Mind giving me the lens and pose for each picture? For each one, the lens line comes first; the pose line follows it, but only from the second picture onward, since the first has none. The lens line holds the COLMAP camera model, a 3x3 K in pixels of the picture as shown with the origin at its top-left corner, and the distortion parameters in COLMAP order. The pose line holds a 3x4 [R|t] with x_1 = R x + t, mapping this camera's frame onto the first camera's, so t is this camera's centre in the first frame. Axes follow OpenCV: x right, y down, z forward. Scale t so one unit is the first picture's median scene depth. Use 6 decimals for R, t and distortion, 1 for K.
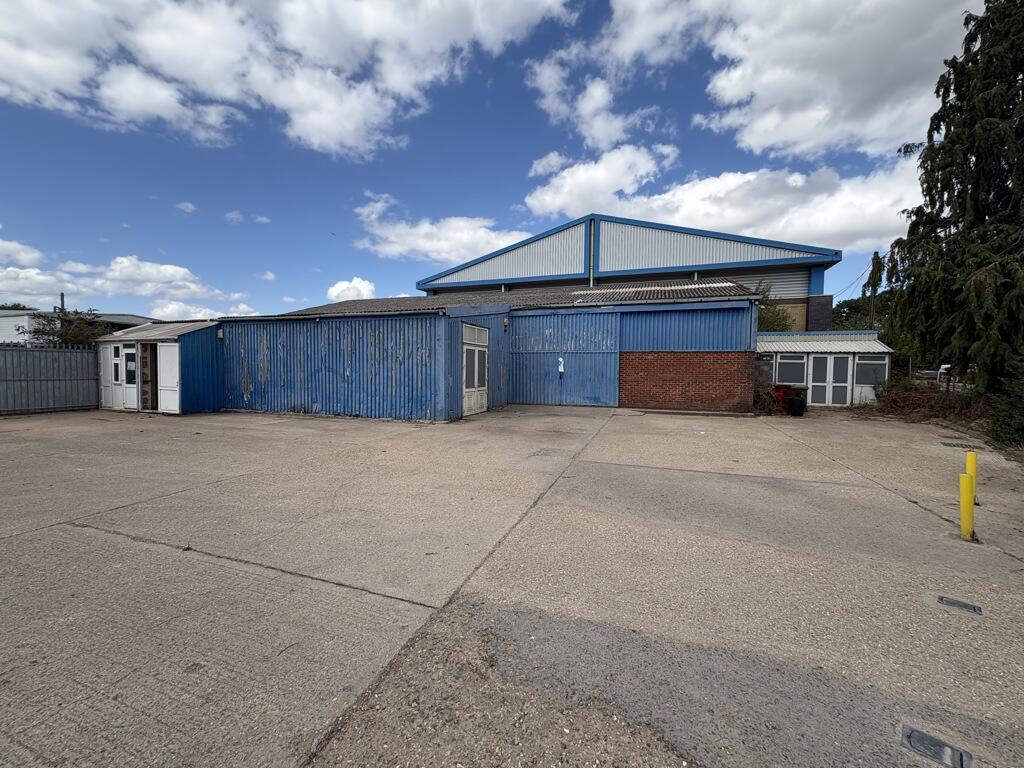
lens RADIAL K [[410.6, 0, 512.8], [0, 410.6, 384.6], [0, 0, 1]] dist [-0.000630, 0.000421]
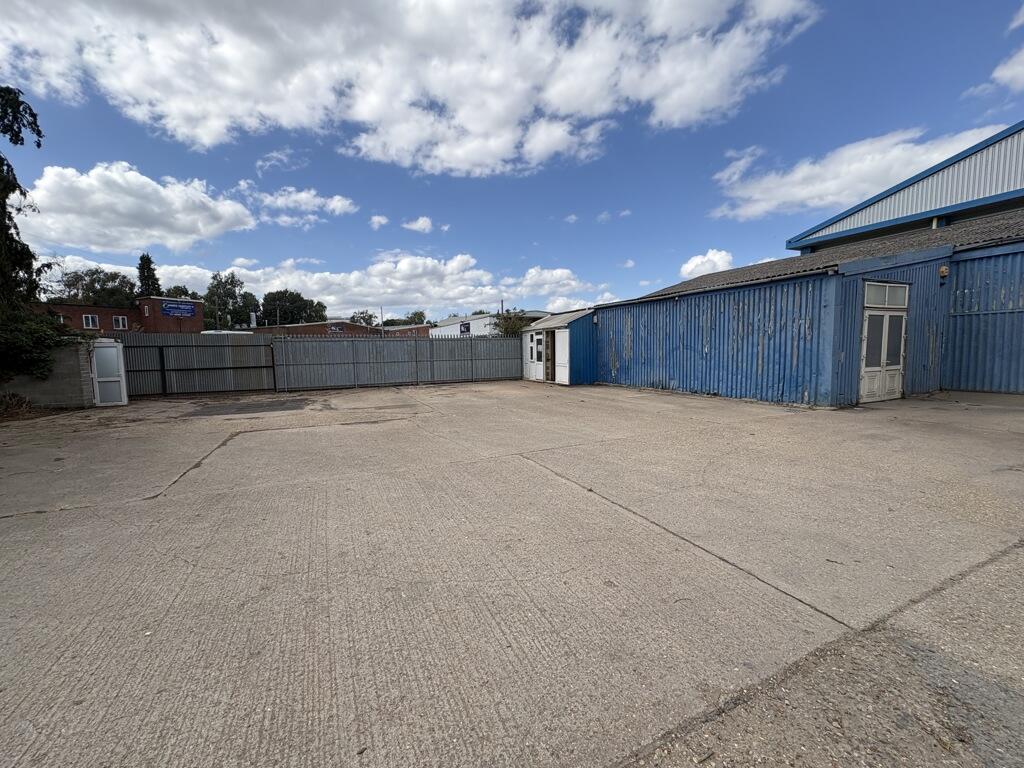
lens RADIAL K [[410.6, 0, 508.2], [0, 410.6, 384.0], [0, 0, 1]] dist [-0.000630, 0.000421]
pose [[0.688925, 0.038762, -0.723796, -0.016636], [-0.001815, 0.998658, 0.051754, 0.002334], [0.724831, -0.034341, 0.688071, -0.010649]]
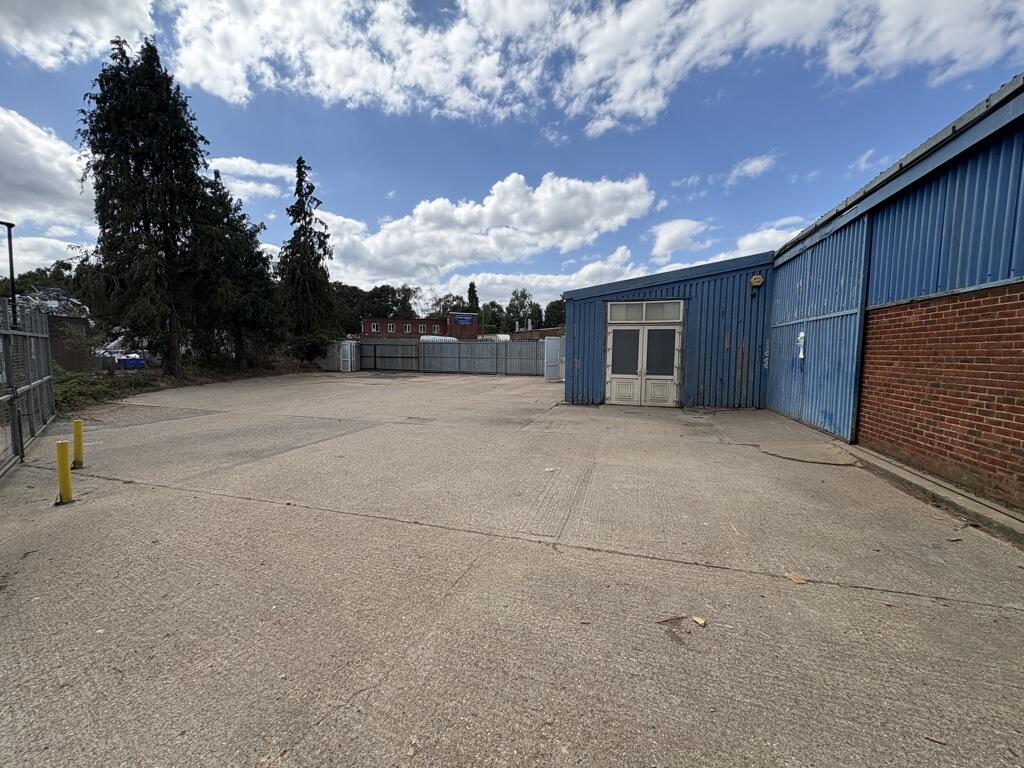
lens RADIAL K [[410.6, 0, 513.0], [0, 410.6, 383.5], [0, 0, 1]] dist [-0.000630, 0.000421]
pose [[0.046033, 0.070255, -0.996466, 0.704572], [-0.049332, 0.996467, 0.067976, -0.017296], [0.997721, 0.046029, 0.049337, 0.660277]]
